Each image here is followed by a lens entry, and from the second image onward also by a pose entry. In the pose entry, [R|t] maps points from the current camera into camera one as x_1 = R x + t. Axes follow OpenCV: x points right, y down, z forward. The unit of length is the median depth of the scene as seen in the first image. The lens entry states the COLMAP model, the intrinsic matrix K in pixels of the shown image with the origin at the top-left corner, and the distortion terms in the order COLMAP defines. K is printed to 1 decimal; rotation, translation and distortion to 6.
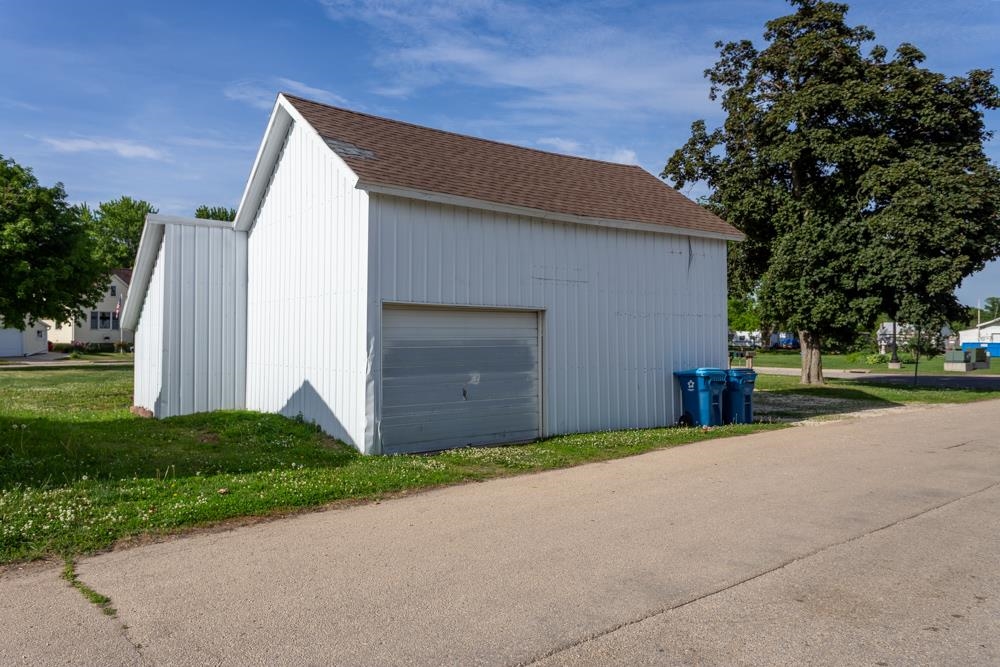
lens RADIAL K [[719.9, 0, 500.0], [0, 719.9, 333.5], [0, 0, 1]] dist [-0.002996, -0.002005]
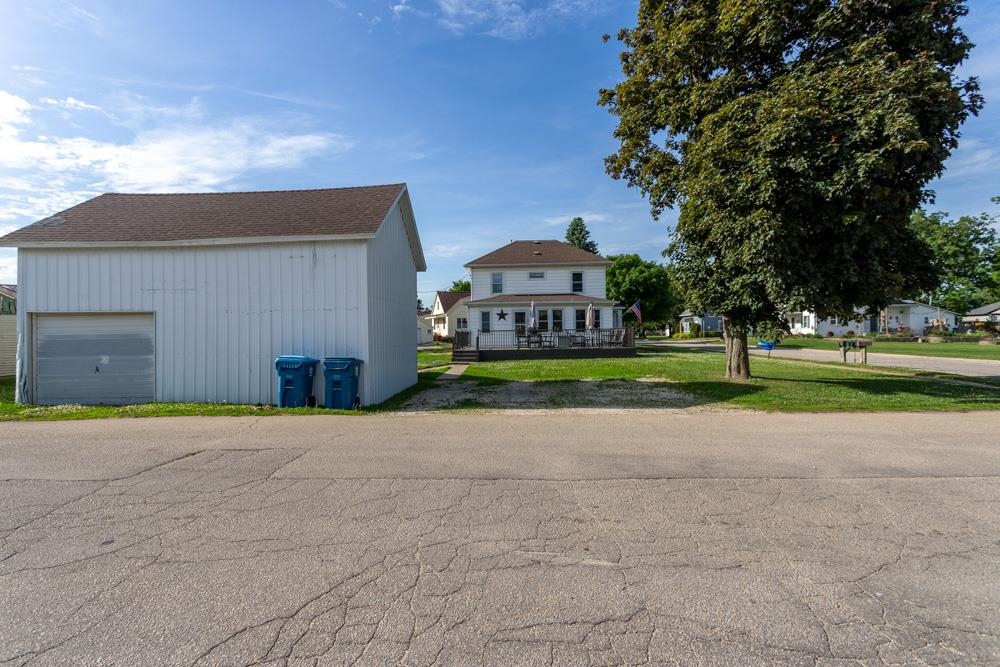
lens RADIAL K [[479.1, 0, 500.0], [0, 479.1, 333.5], [0, 0, 1]] dist [-0.000244, 0.000024]
pose [[0.761631, -0.009284, -0.647945, 1.172245], [0.017281, 0.999833, 0.005987, 0.015233], [0.647781, -0.015757, 0.761664, 0.728547]]
